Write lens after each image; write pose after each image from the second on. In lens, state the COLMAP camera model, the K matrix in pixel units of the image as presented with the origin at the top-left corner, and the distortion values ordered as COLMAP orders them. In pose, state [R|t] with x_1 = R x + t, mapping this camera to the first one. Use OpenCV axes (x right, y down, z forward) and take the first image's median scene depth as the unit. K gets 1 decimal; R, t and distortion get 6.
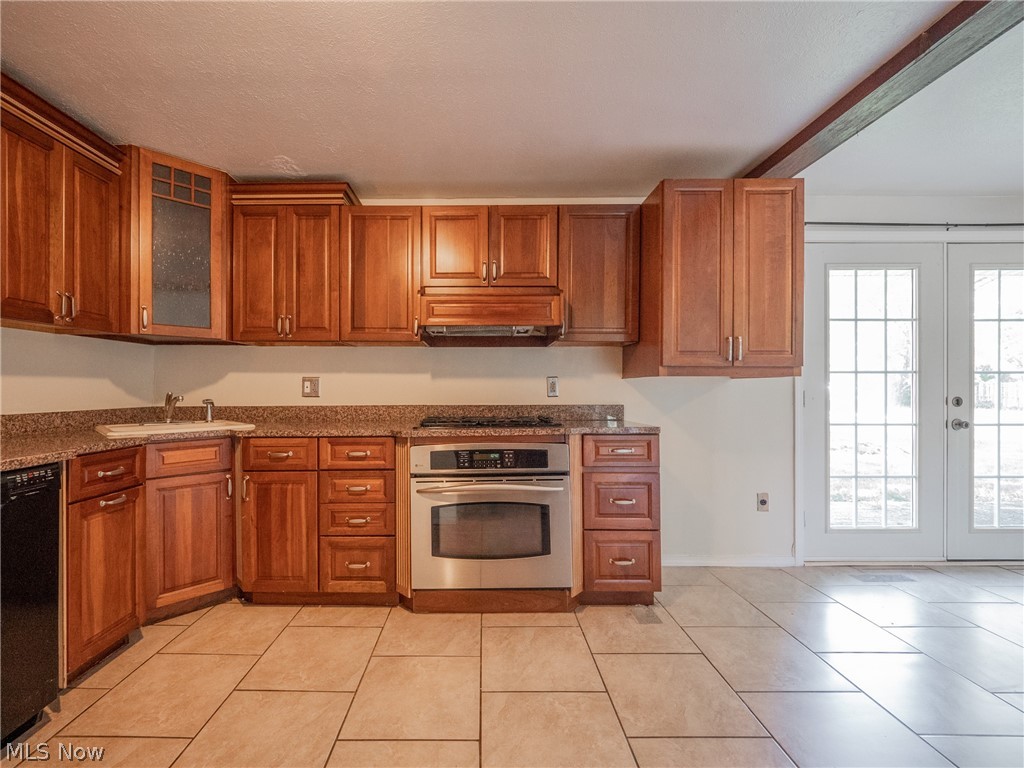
lens RADIAL K [[446.6, 0, 490.5], [0, 446.6, 389.3], [0, 0, 1]] dist [0.000143, -0.000478]
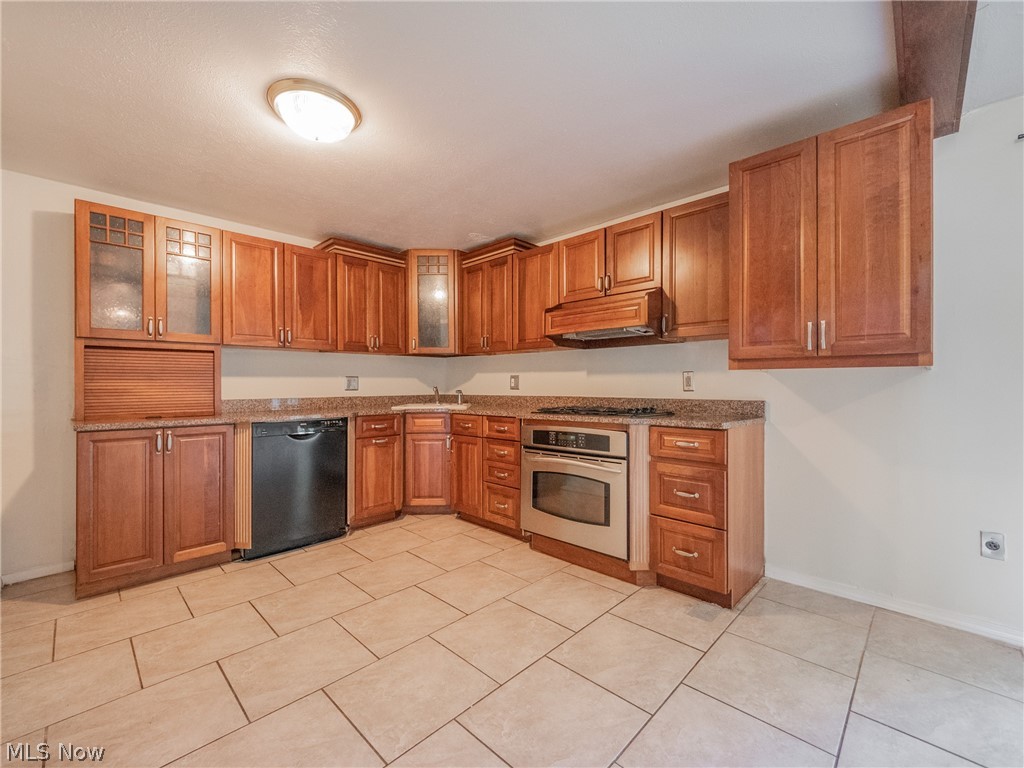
lens RADIAL K [[422.0, 0, 531.0], [0, 422.0, 384.5], [0, 0, 1]] dist [0.019594, -0.014173]
pose [[0.748787, 0.000259, -0.662810, 0.685747], [0.001048, 0.999998, 0.001574, -0.000507], [0.662809, -0.001873, 0.748786, 0.039540]]
